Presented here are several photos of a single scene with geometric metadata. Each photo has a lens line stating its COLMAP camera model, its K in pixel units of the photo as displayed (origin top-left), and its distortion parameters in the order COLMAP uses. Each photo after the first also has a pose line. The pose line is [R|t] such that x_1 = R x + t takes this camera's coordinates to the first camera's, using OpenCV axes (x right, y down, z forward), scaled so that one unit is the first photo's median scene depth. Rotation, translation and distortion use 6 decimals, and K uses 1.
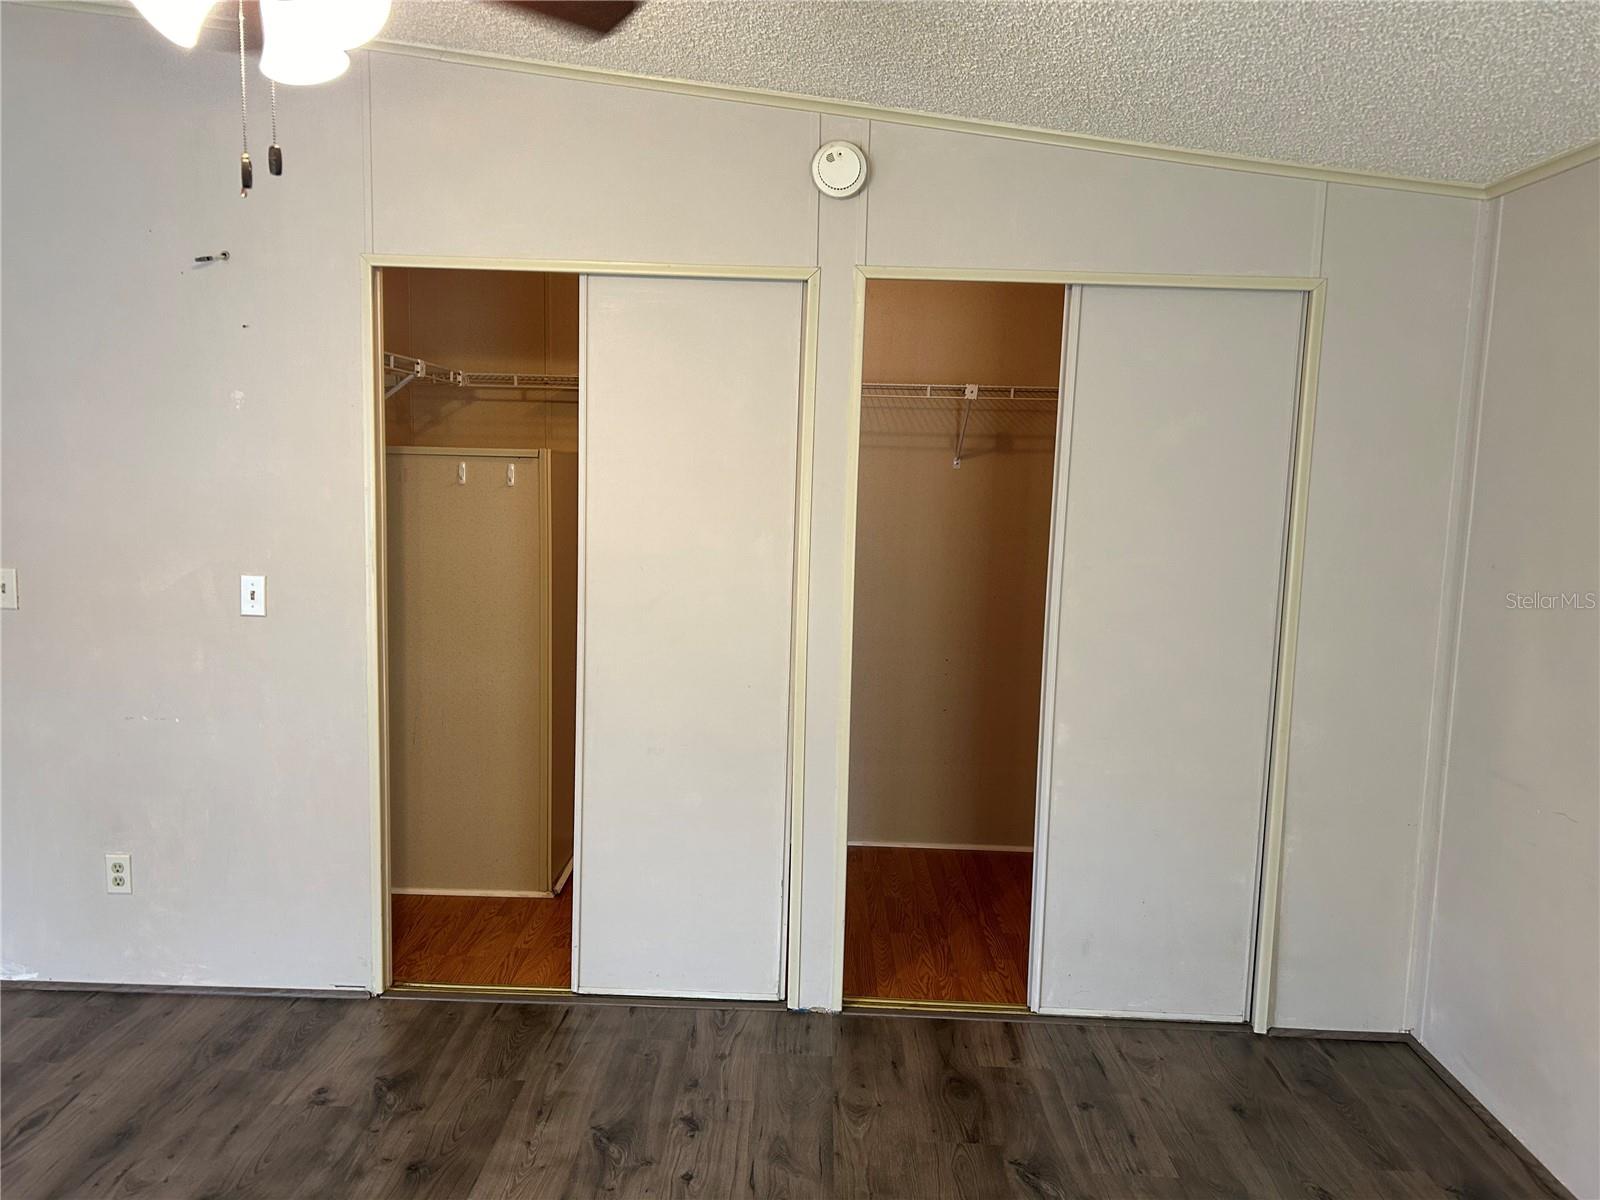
lens RADIAL K [[1205.0, 0, 783.3], [0, 1205.0, 601.9], [0, 0, 1]] dist [0.056229, -0.058559]
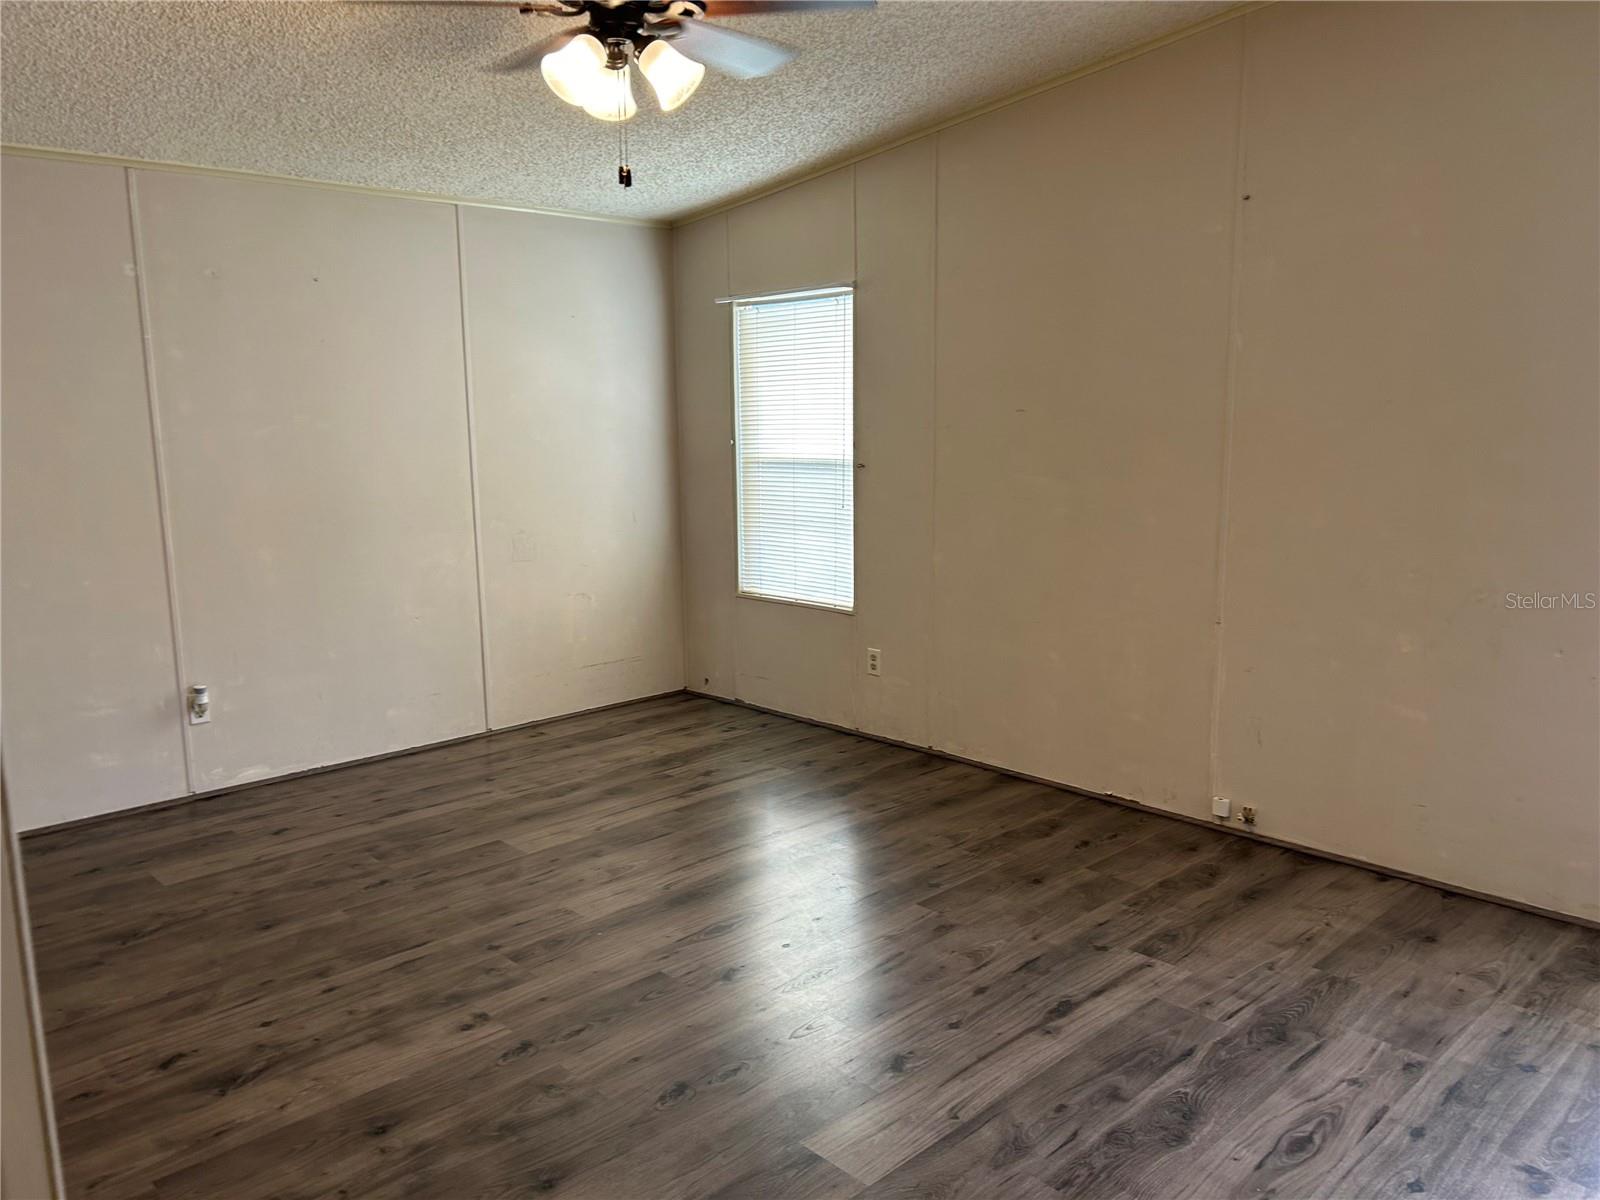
lens RADIAL K [[1205.0, 0, 785.1], [0, 1205.0, 604.8], [0, 0, 1]] dist [0.056229, -0.058559]
pose [[-0.707832, -0.138506, 0.692669, -1.017273], [0.071016, 0.961667, 0.264866, -0.134145], [-0.702802, 0.236671, -0.670862, 1.201363]]
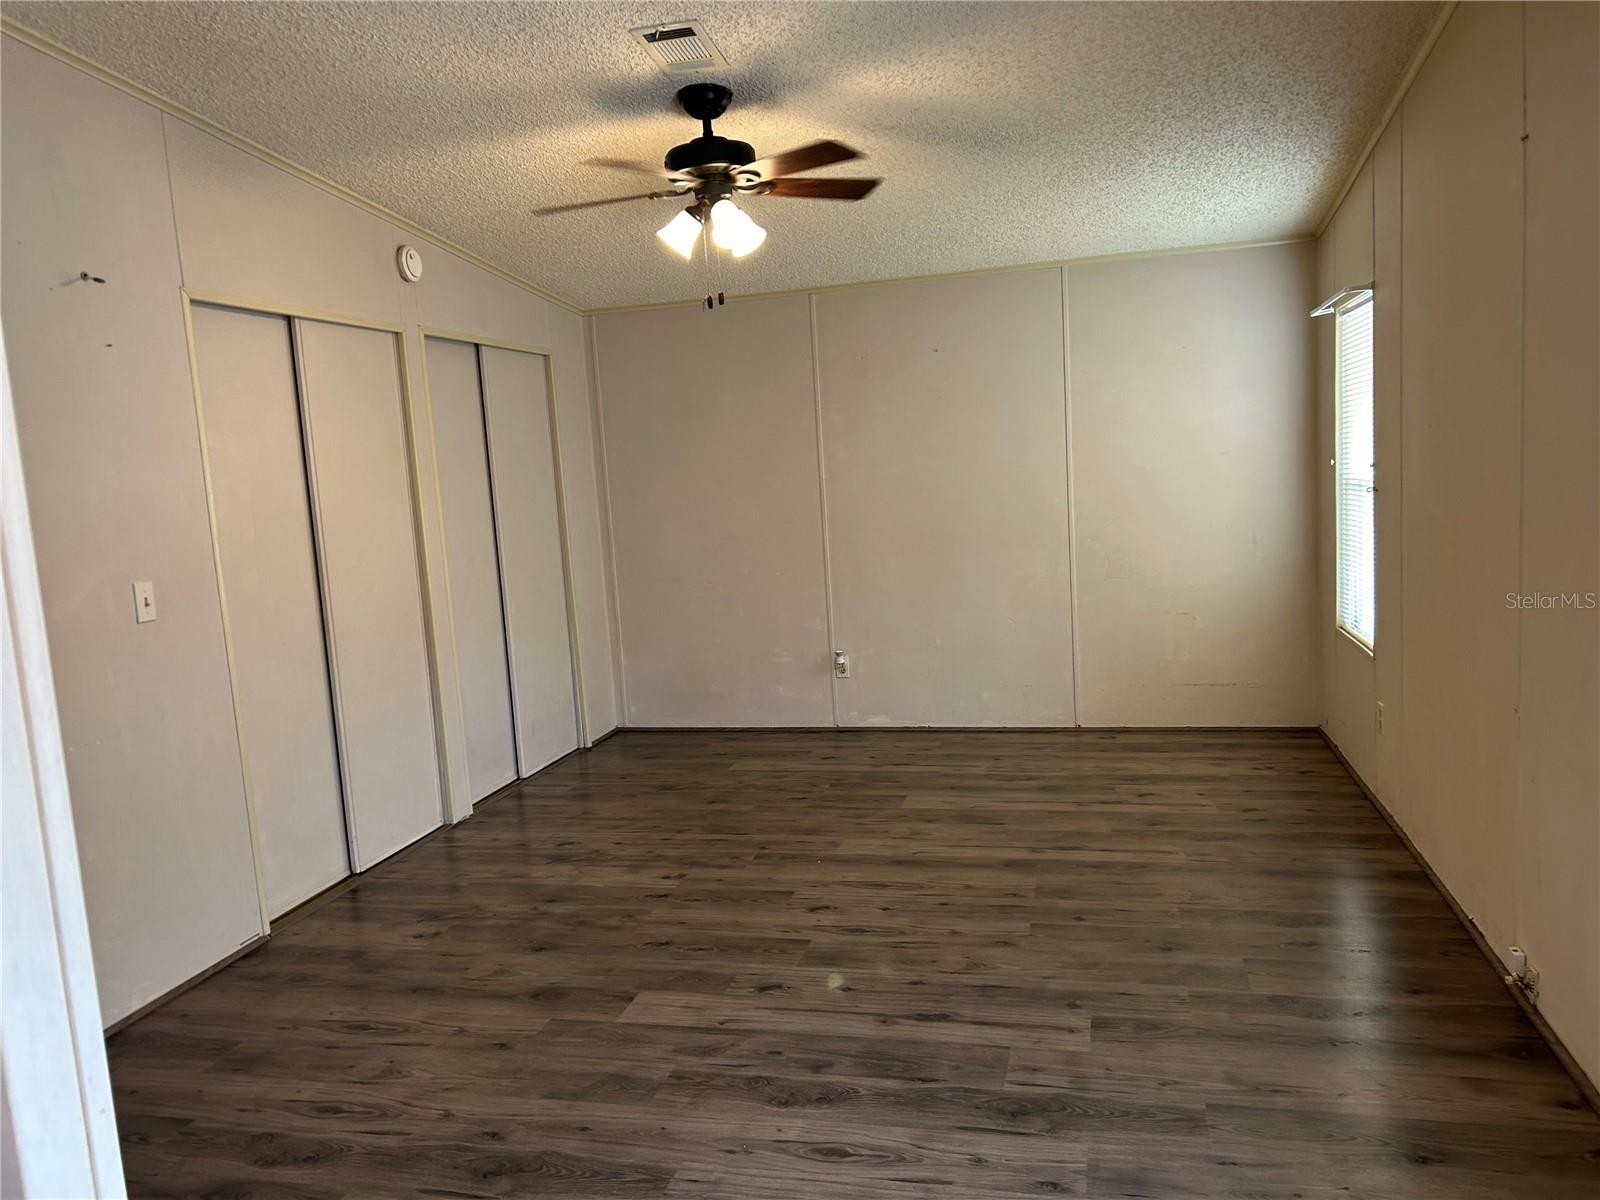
lens RADIAL K [[1205.0, 0, 796.9], [0, 1205.0, 605.0], [0, 0, 1]] dist [0.056229, -0.058559]
pose [[0.219253, -0.159439, 0.962553, -1.528152], [0.178960, 0.976391, 0.120967, -0.034540], [-0.959115, 0.145736, 0.242610, 0.242833]]
